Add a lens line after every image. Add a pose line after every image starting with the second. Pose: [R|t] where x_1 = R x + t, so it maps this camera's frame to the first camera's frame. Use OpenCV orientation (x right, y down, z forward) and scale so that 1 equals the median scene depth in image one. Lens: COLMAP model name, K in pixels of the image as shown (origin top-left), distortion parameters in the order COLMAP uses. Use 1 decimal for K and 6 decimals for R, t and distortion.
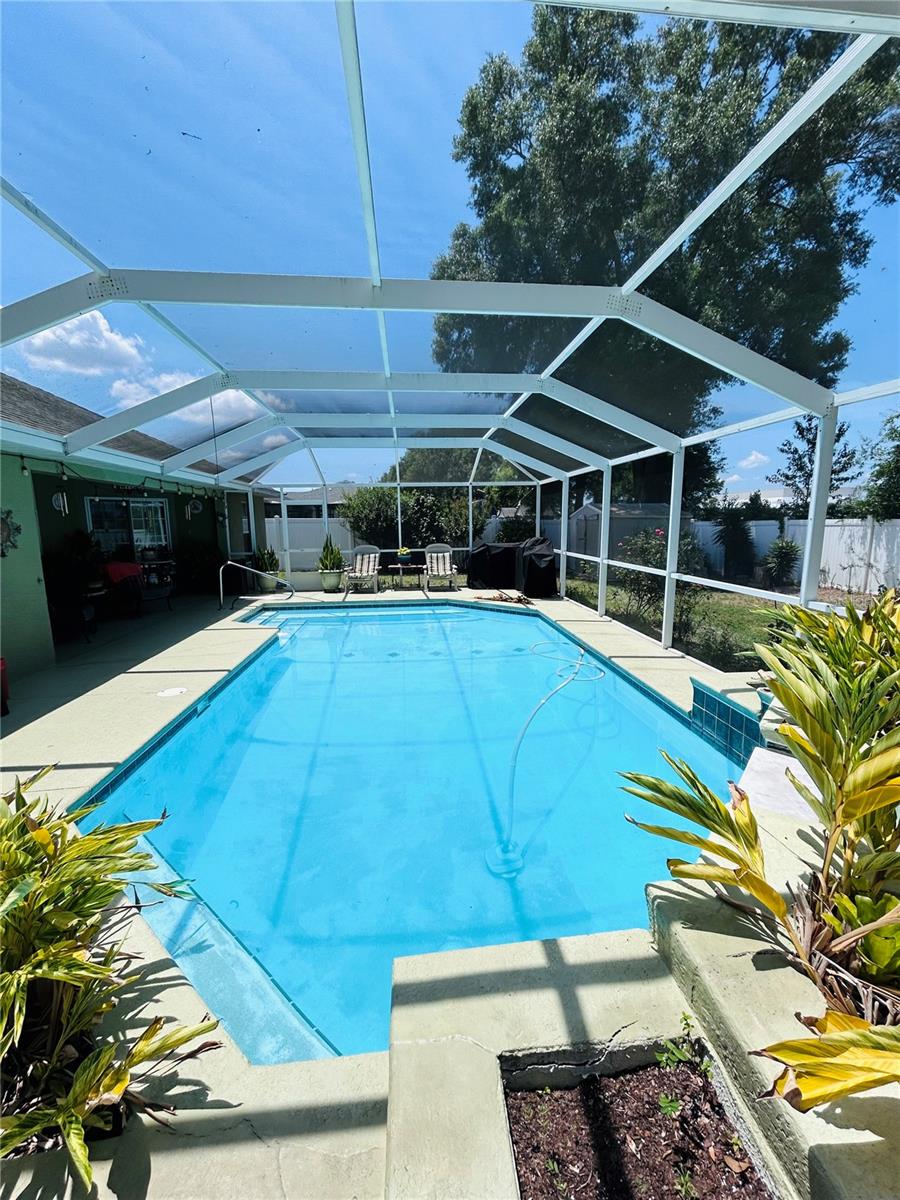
lens RADIAL K [[479.4, 0, 448.8], [0, 479.4, 595.0], [0, 0, 1]] dist [-0.003812, 0.001081]
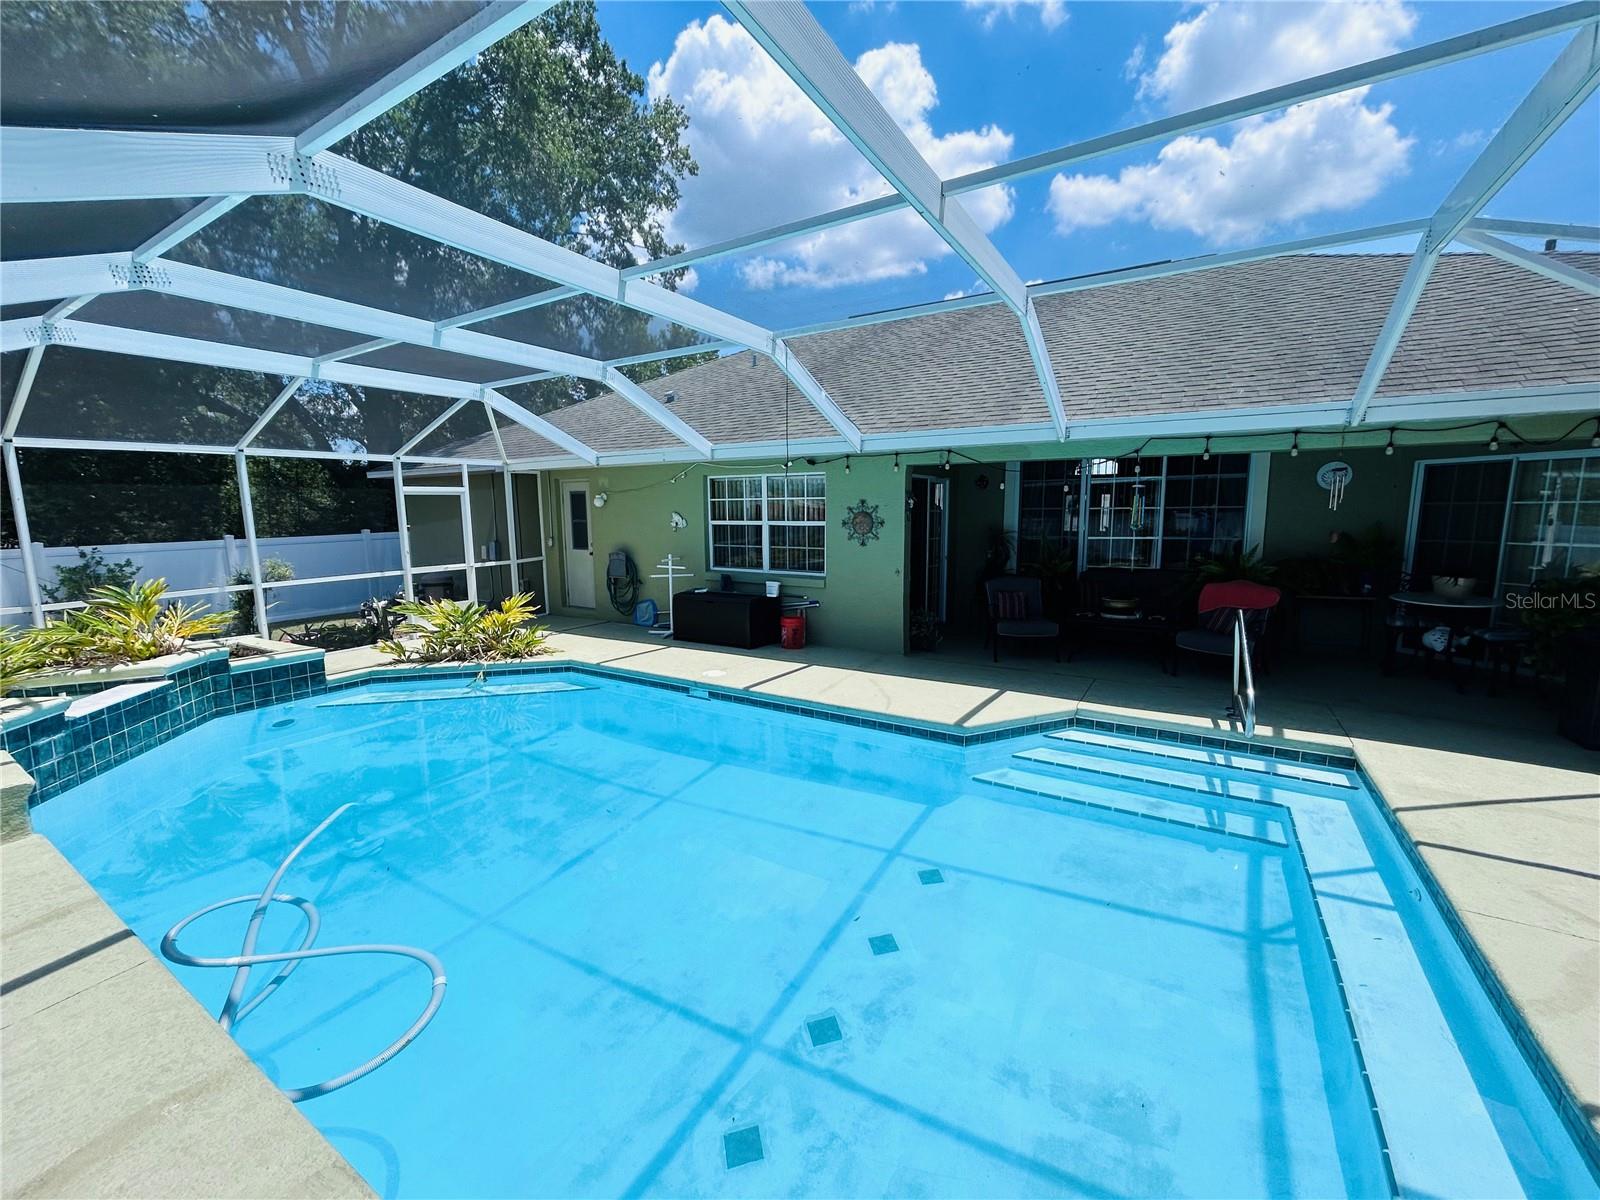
lens RADIAL K [[639.3, 0, 794.1], [0, 639.3, 600.9], [0, 0, 1]] dist [-0.003812, 0.001081]
pose [[-0.601658, 0.133305, -0.787552, 0.261875], [-0.104296, 0.964423, 0.242921, -0.185331], [0.791916, 0.228294, -0.566349, 1.068994]]
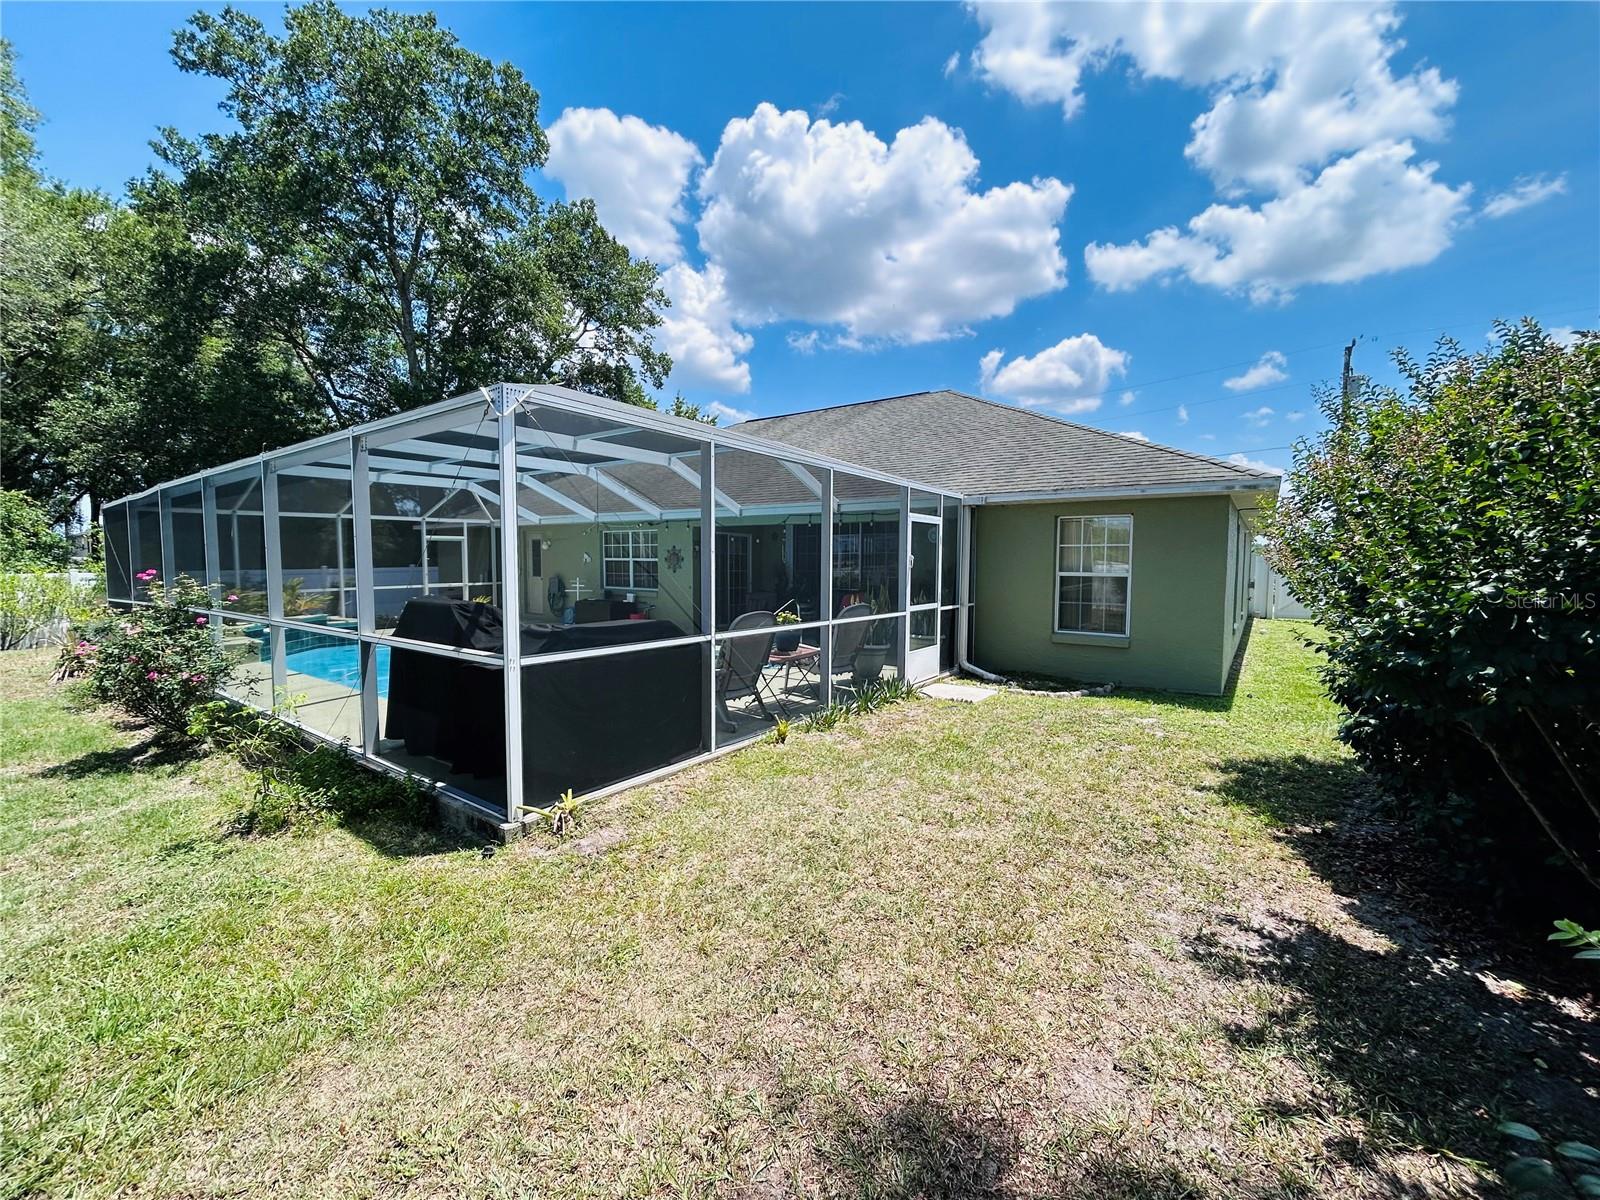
lens RADIAL K [[639.3, 0, 799.0], [0, 639.3, 607.2], [0, 0, 1]] dist [-0.003812, 0.001081]
pose [[-0.657334, 0.066450, -0.750664, 0.470889], [-0.110963, 0.976713, 0.183627, -0.294309], [0.745385, 0.204000, -0.634653, 1.891795]]
